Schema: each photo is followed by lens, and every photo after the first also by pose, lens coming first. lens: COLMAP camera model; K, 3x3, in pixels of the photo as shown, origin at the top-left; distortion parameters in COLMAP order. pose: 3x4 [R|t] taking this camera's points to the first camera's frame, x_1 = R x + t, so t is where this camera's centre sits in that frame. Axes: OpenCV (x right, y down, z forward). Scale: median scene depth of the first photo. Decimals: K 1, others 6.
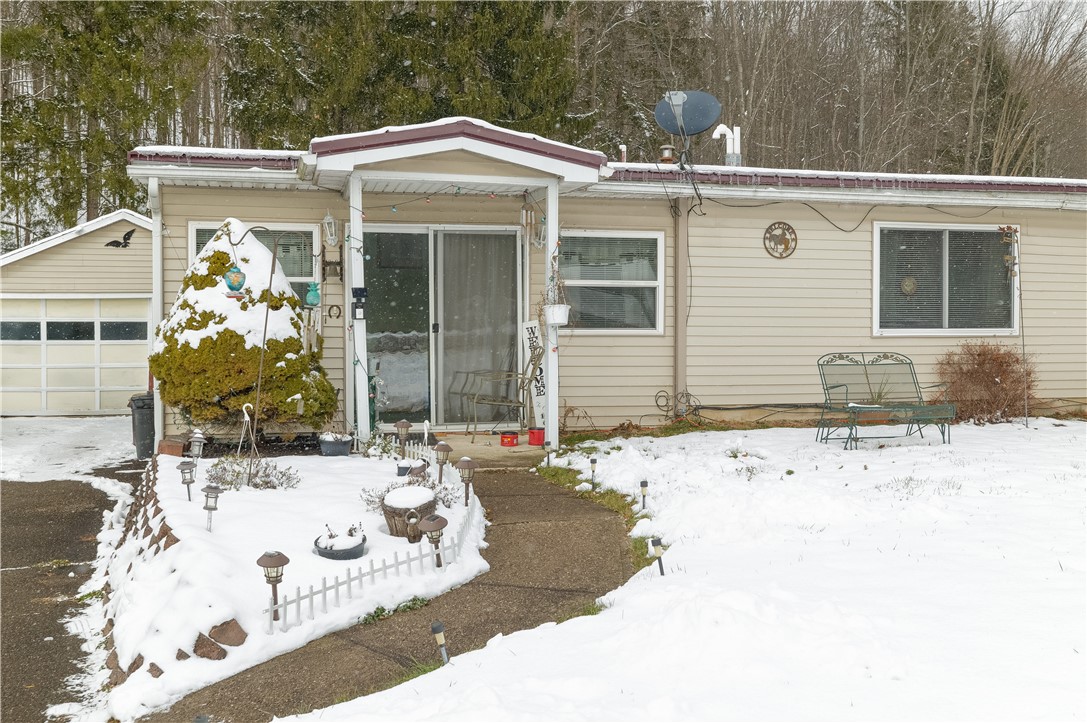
lens RADIAL K [[1089.9, 0, 543.5], [0, 1089.9, 361.5], [0, 0, 1]] dist [-0.011880, -0.007189]
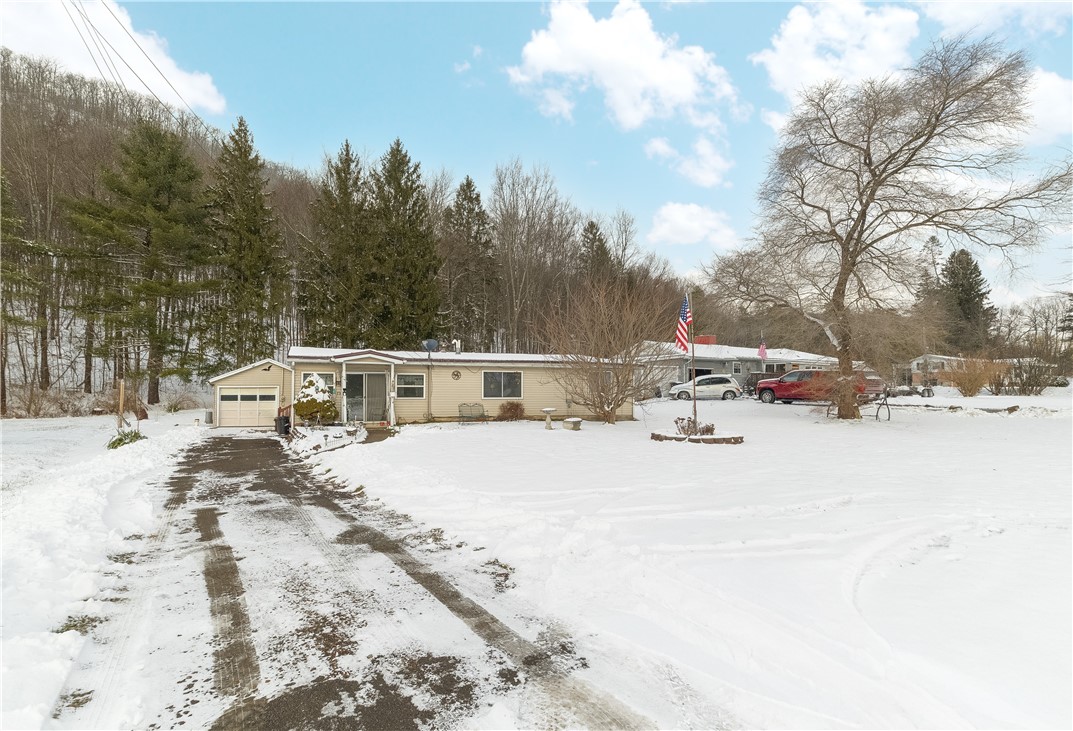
lens RADIAL K [[507.5, 0, 536.3], [0, 507.5, 391.0], [0, 0, 1]] dist [0.000539, 0.000036]
pose [[0.985174, 0.001626, 0.171553, 0.208350], [0.005285, 0.999193, -0.039819, 0.024293], [-0.171479, 0.040135, 0.984370, -0.987034]]
